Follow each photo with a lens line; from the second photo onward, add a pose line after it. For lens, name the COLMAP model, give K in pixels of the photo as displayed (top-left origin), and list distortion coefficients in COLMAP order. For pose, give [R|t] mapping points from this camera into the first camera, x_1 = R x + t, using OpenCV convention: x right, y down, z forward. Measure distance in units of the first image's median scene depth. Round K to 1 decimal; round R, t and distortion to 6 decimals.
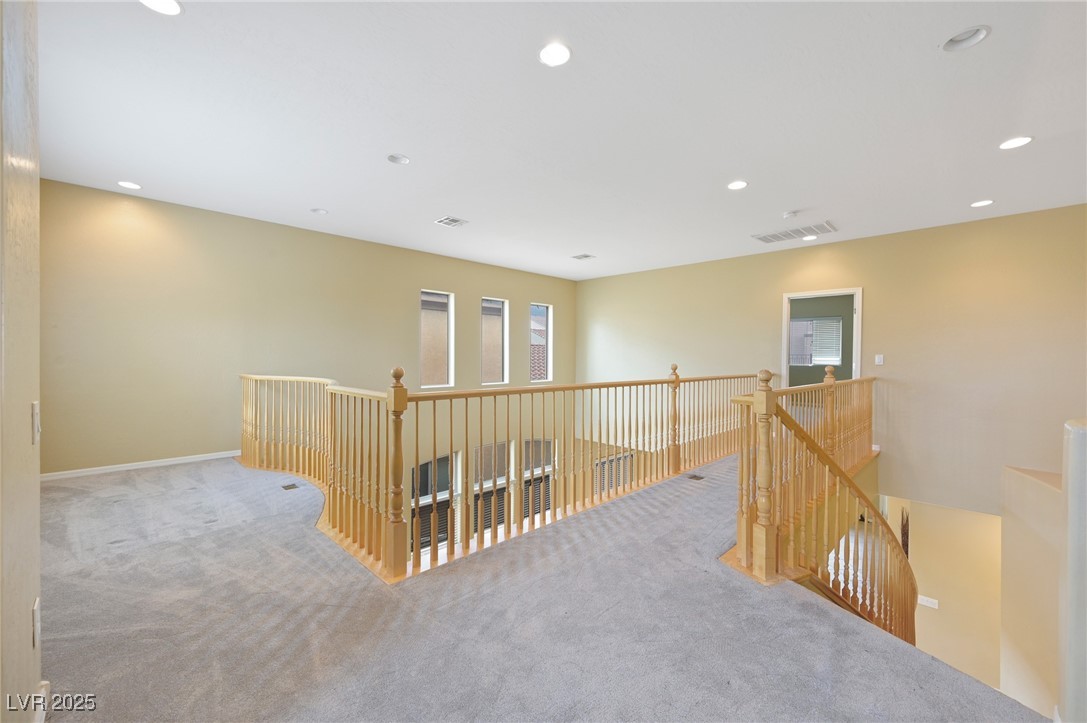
lens RADIAL K [[441.2, 0, 537.5], [0, 441.2, 359.9], [0, 0, 1]] dist [0.002254, -0.000019]
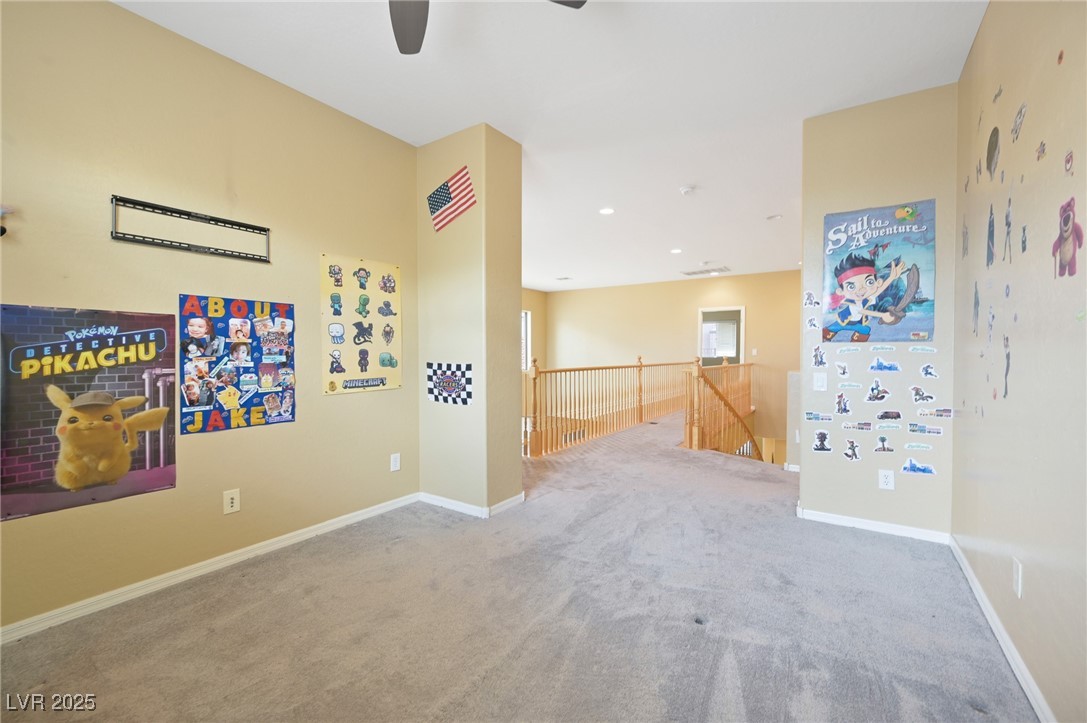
lens RADIAL K [[441.2, 0, 547.8], [0, 441.2, 360.5], [0, 0, 1]] dist [0.002254, -0.000019]
pose [[0.981467, -0.011044, 0.191313, -0.297309], [0.008787, 0.999881, 0.012641, 0.003335], [-0.191430, -0.010726, 0.981448, -0.475588]]
